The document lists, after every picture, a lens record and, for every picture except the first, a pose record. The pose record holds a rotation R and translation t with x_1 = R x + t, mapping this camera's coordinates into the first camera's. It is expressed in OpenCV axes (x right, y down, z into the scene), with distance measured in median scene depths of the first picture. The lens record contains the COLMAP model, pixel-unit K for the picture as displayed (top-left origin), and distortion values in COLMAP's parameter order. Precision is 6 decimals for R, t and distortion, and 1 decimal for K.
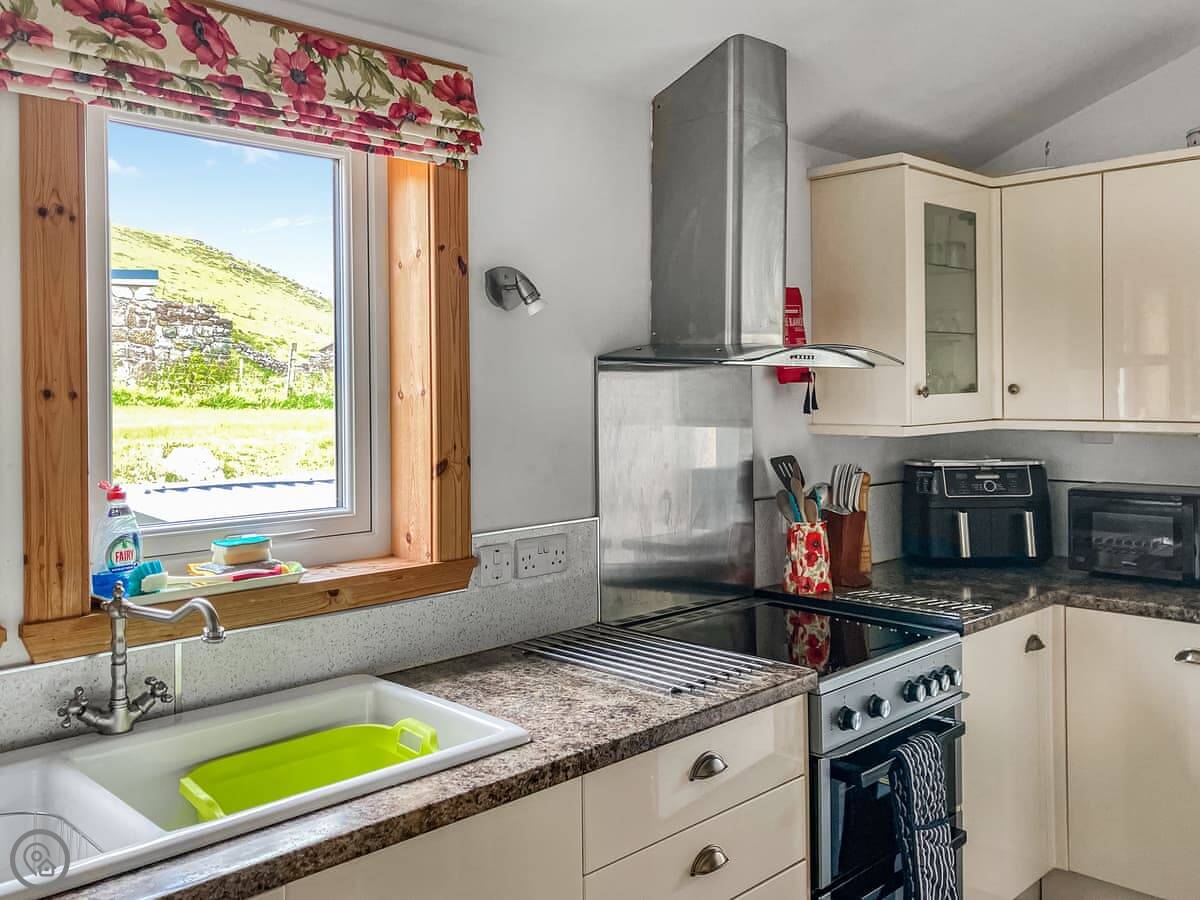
lens RADIAL K [[1026.9, 0, 600.0], [0, 1026.9, 450.0], [0, 0, 1]] dist [0.055459, -0.005716]
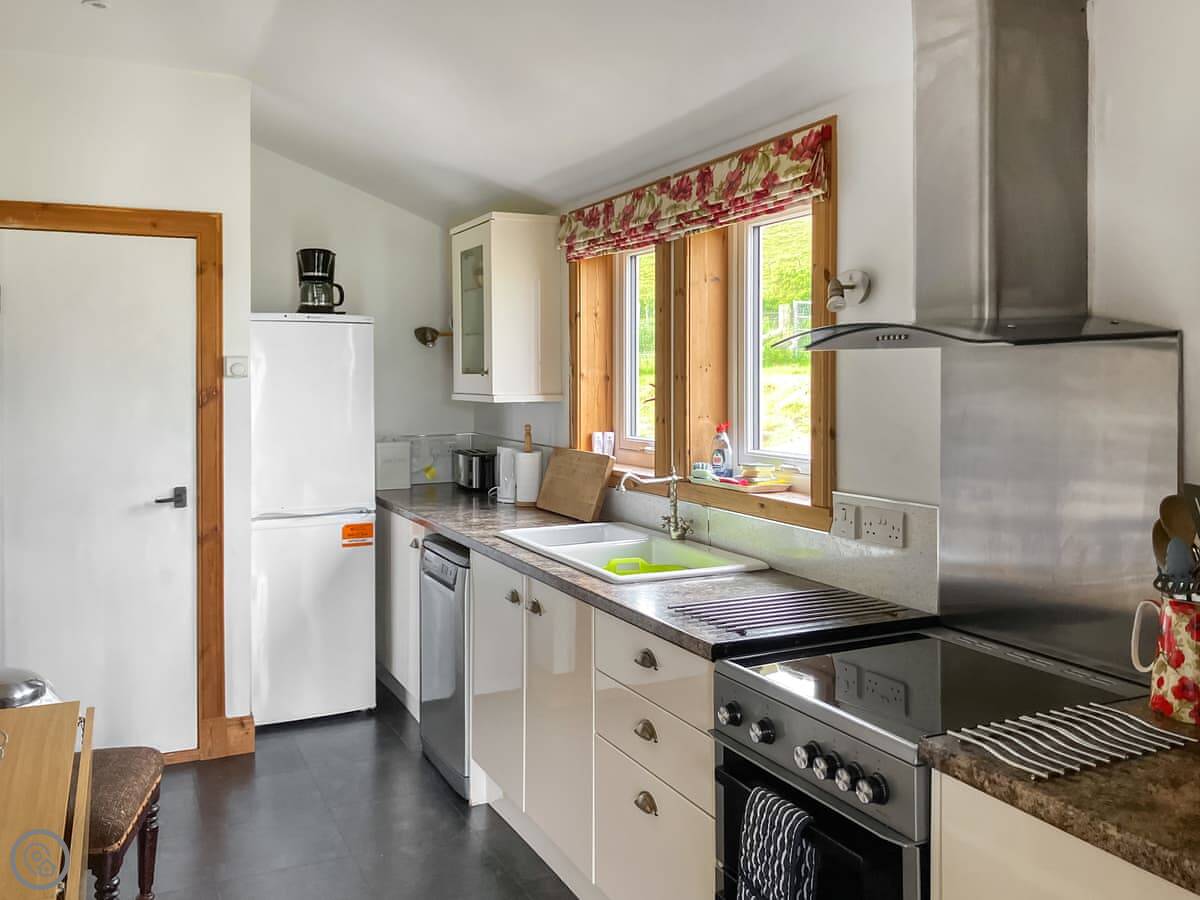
lens RADIAL K [[1026.9, 0, 600.0], [0, 1026.9, 450.0], [0, 0, 1]] dist [0.055459, -0.005716]
pose [[-0.309421, 0.090602, -0.946599, 1.306512], [-0.035995, 0.993621, 0.106869, -0.104752], [0.950244, 0.067140, -0.304186, 1.272027]]
